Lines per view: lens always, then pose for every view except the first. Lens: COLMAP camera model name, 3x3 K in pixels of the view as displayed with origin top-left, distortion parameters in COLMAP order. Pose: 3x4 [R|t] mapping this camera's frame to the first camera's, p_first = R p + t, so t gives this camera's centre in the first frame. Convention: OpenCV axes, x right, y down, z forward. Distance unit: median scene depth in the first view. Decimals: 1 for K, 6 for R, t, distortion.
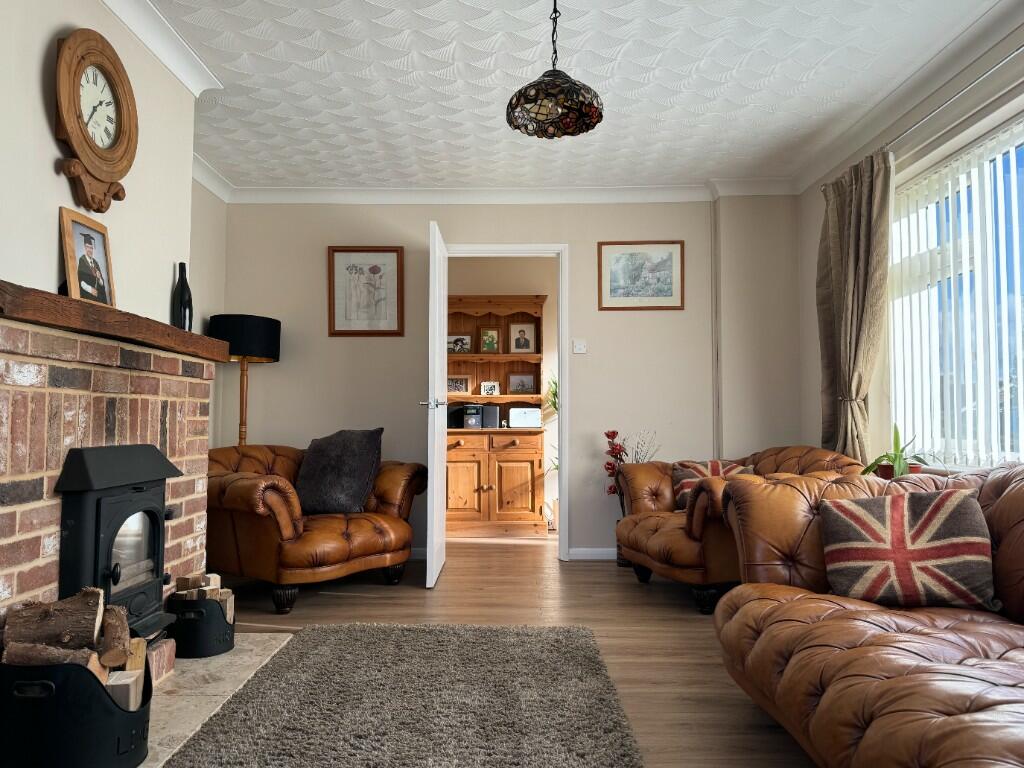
lens RADIAL K [[746.0, 0, 520.7], [0, 746.0, 387.3], [0, 0, 1]] dist [0.096944, -0.122271]
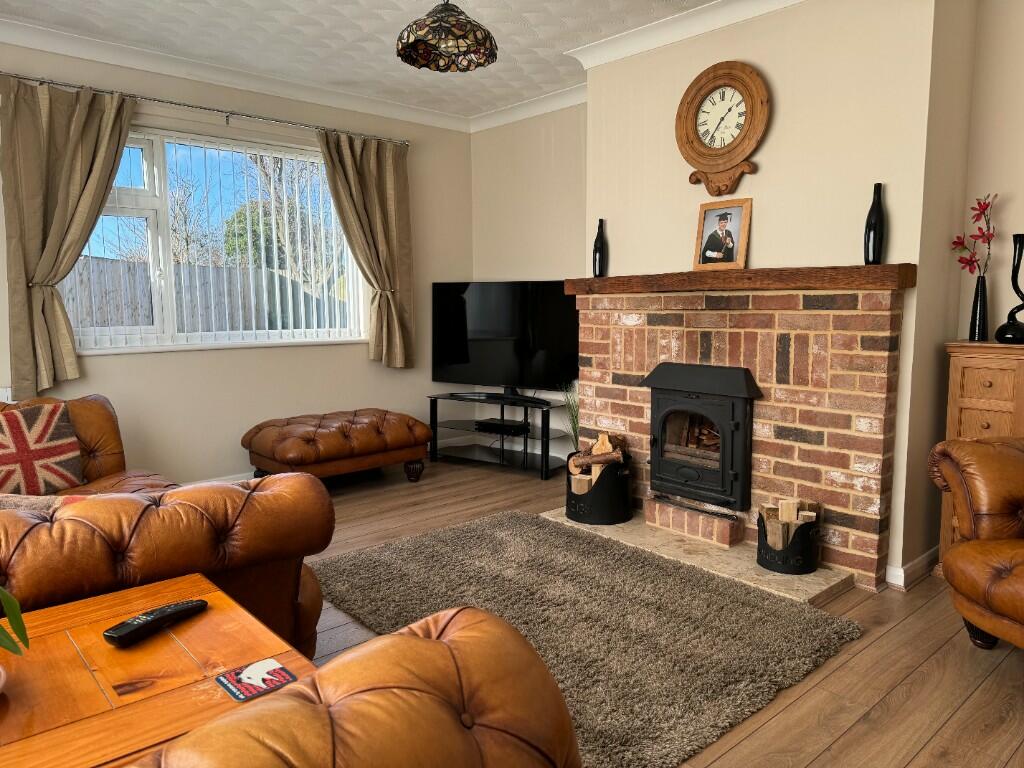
lens RADIAL K [[720.1, 0, 509.2], [0, 720.1, 387.8], [0, 0, 1]] dist [0.090361, -0.095872]
pose [[-0.760233, 0.080638, -0.644627, 0.547367], [0.032753, 0.995762, 0.085936, -0.008360], [0.648825, 0.044218, -0.759652, 1.564074]]
